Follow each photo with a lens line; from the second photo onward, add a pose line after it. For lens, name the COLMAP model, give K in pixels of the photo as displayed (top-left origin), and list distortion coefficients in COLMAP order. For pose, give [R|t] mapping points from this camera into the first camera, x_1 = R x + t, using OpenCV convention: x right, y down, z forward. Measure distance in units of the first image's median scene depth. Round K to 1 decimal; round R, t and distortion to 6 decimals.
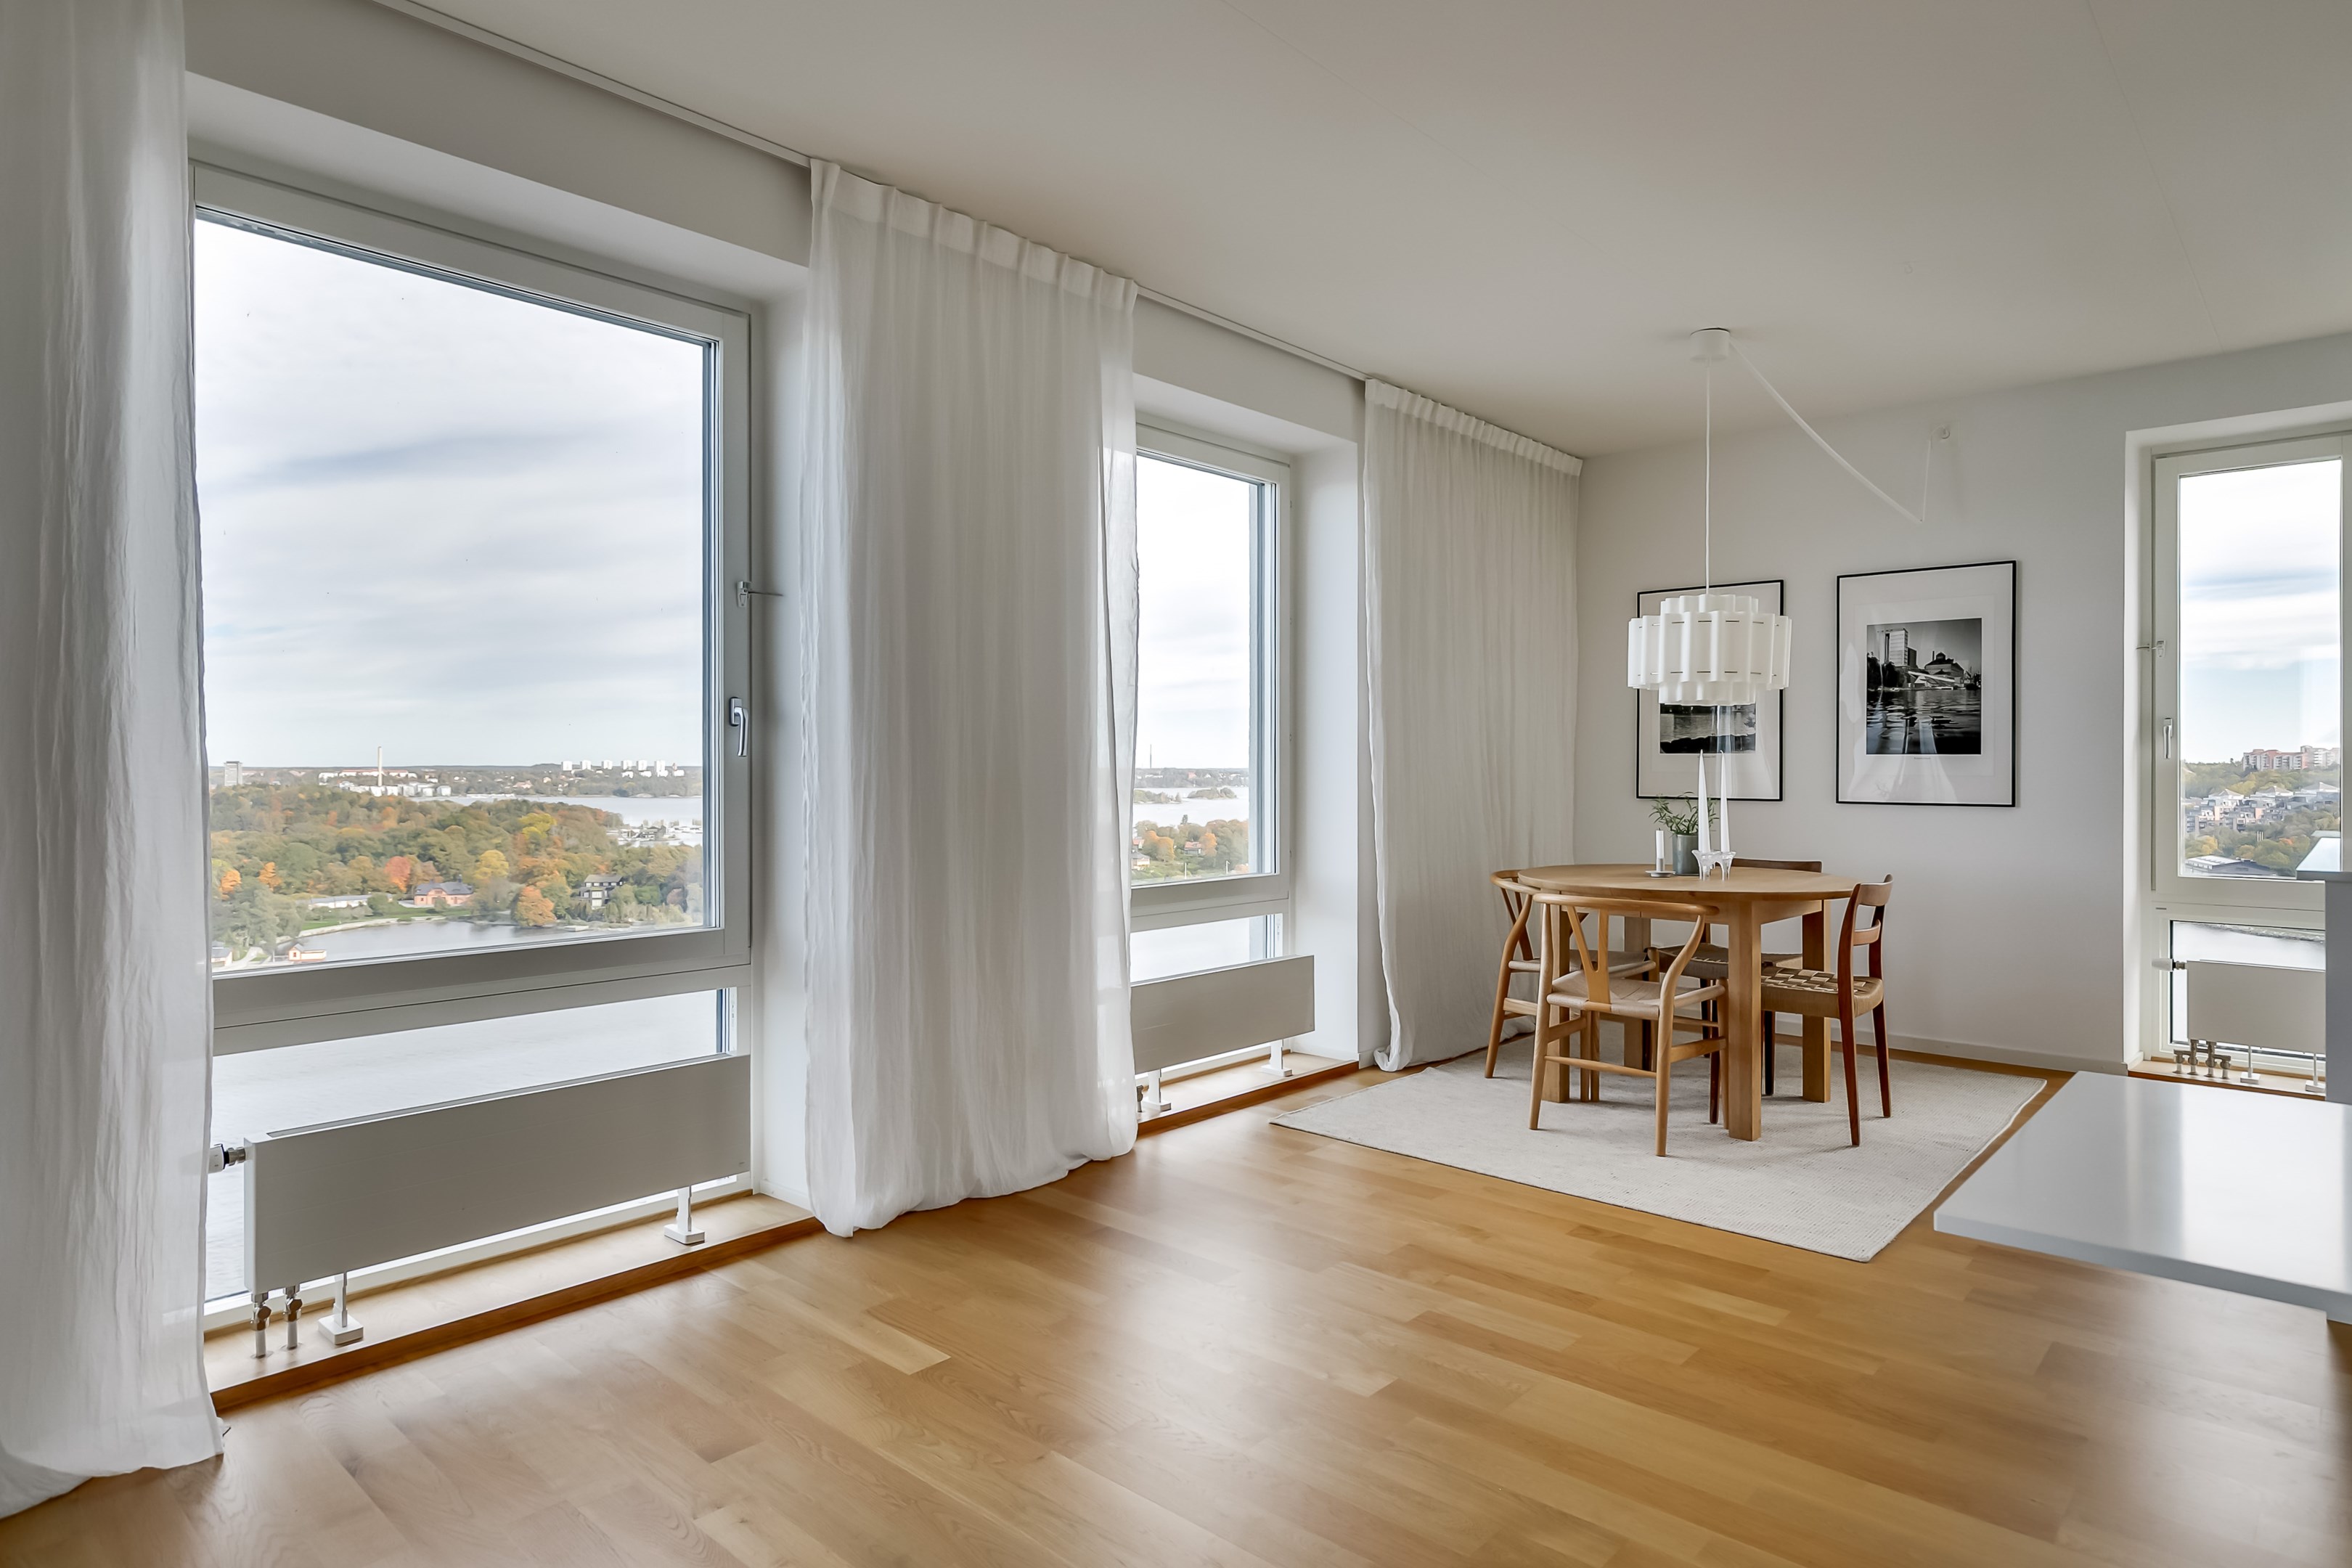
lens RADIAL K [[1330.1, 0, 1179.6], [0, 1330.1, 766.2], [0, 0, 1]] dist [0.004236, 0.002334]
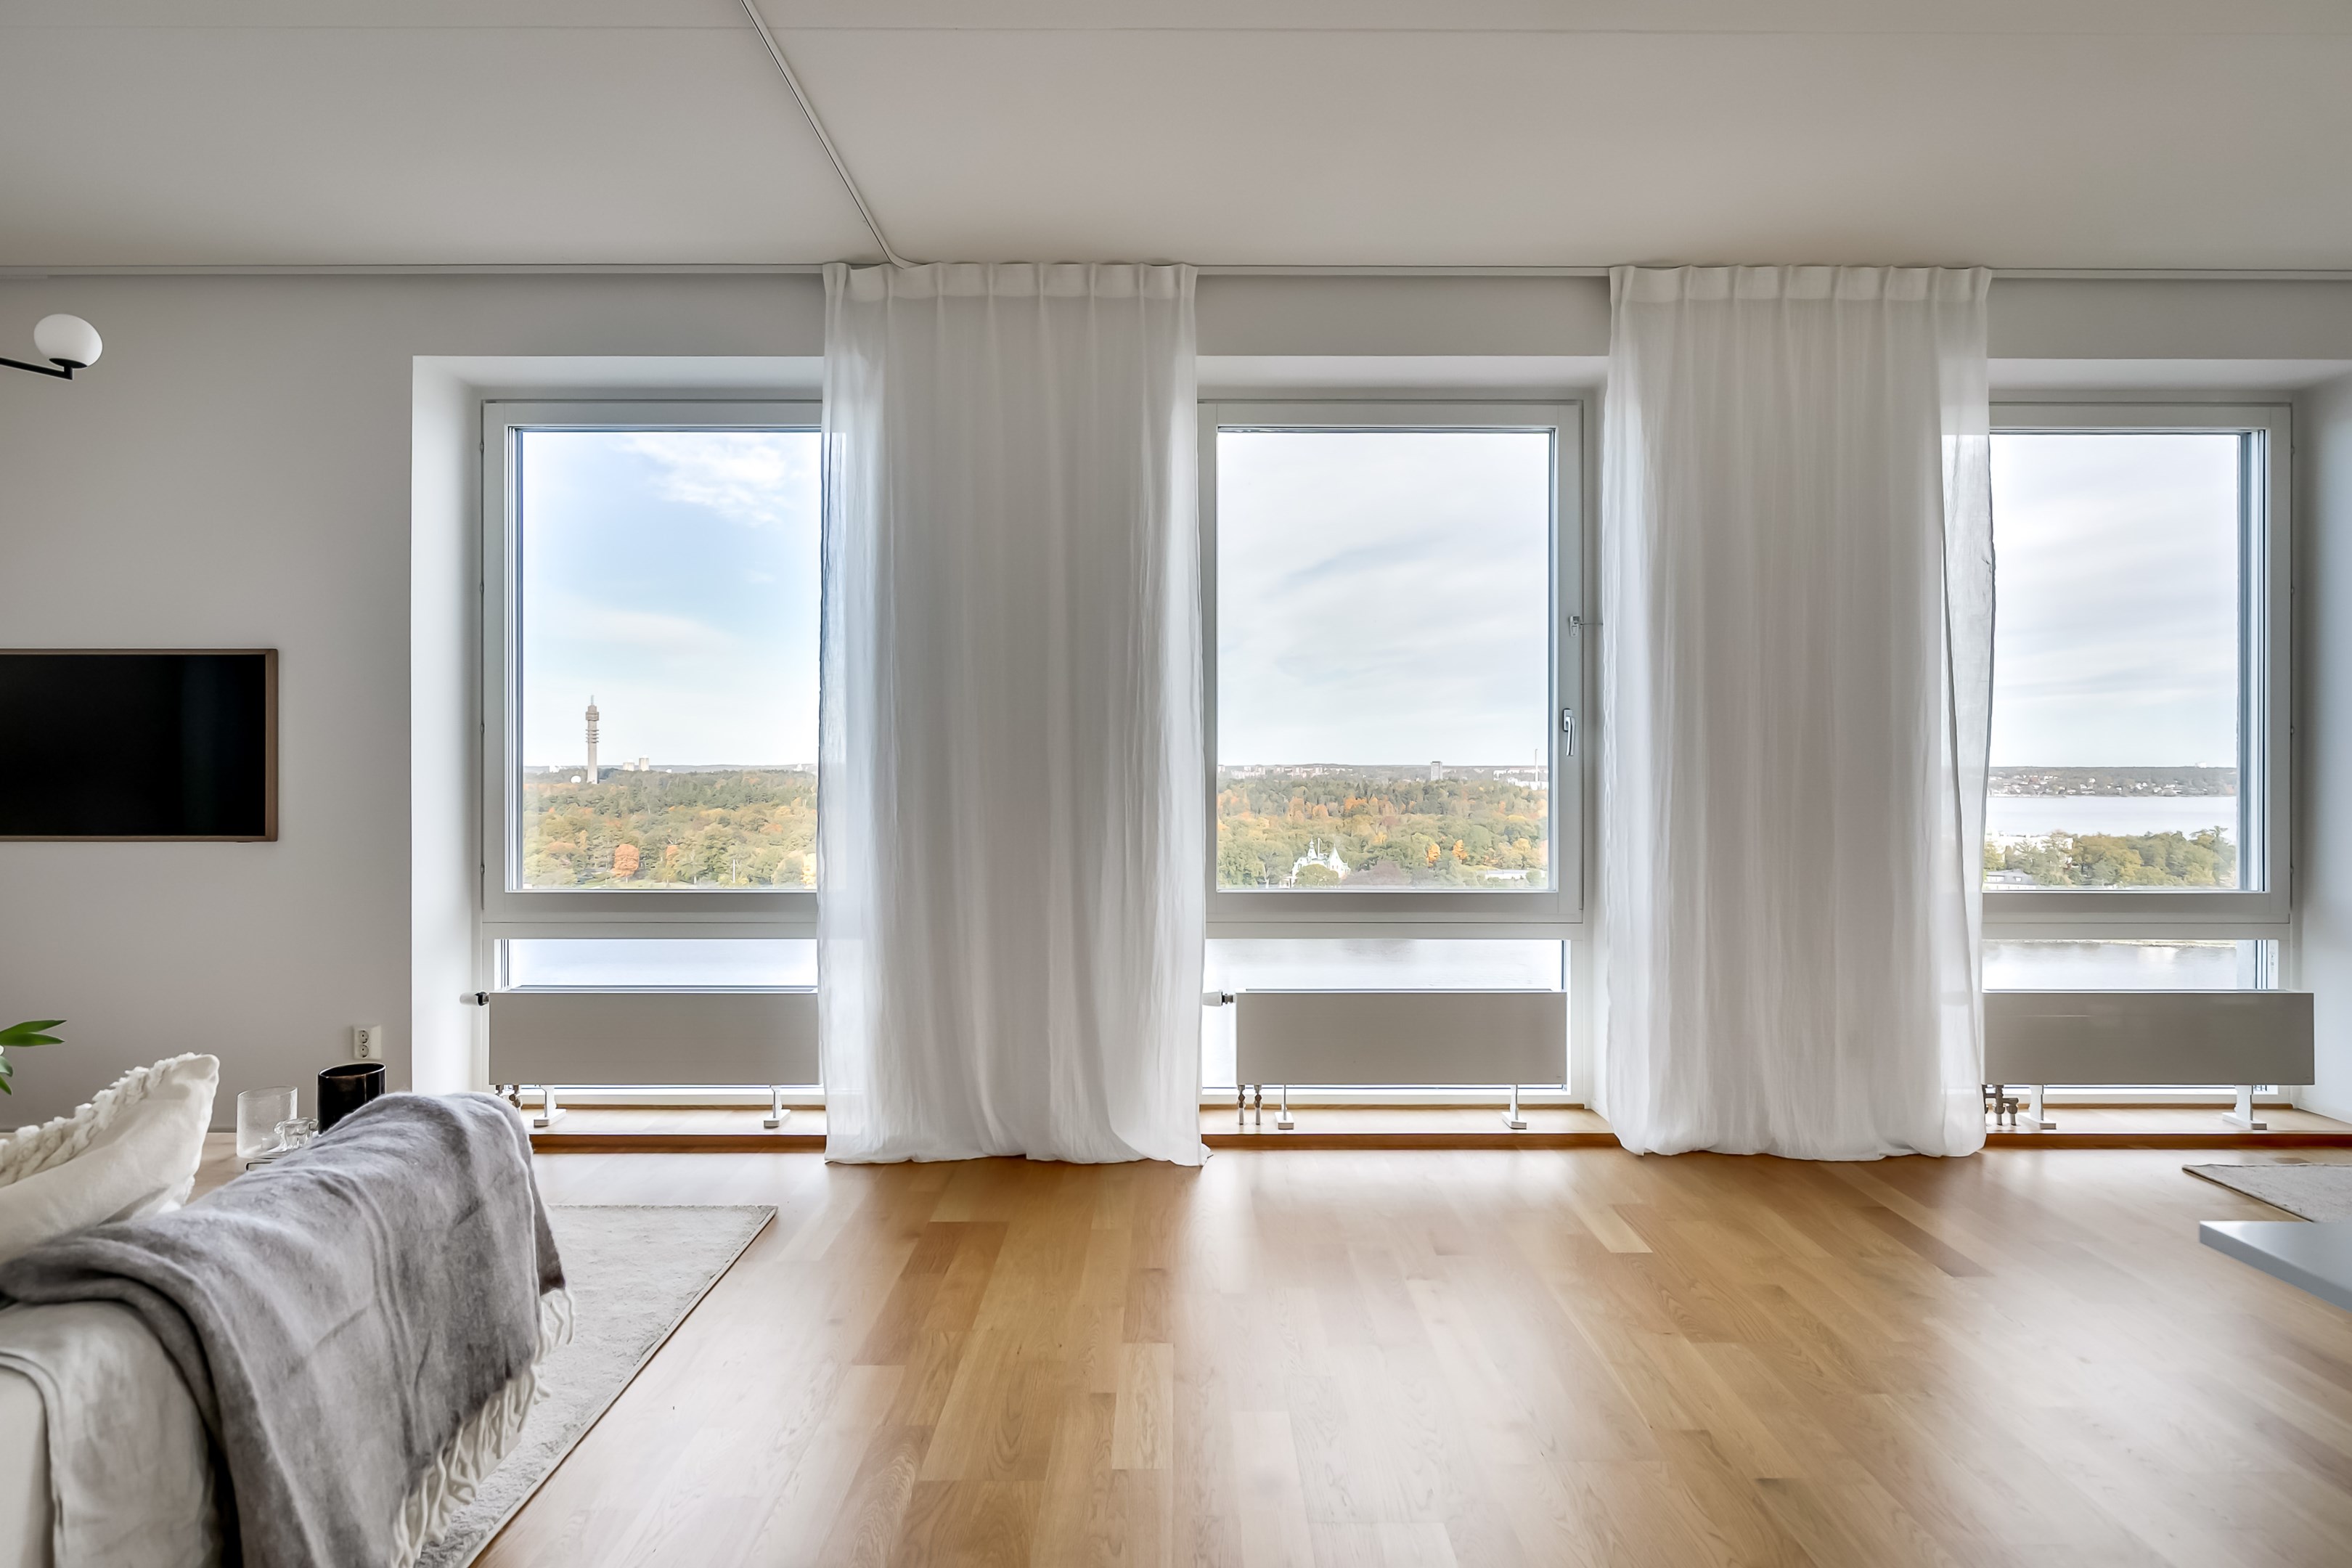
lens RADIAL K [[1226.3, 0, 1167.6], [0, 1226.3, 759.0], [0, 0, 1]] dist [-0.004158, 0.000868]
pose [[0.670091, -0.002247, -0.742275, 0.224437], [-0.001785, 0.999988, -0.004638, 0.001855], [0.742277, 0.004433, 0.670079, -0.044470]]
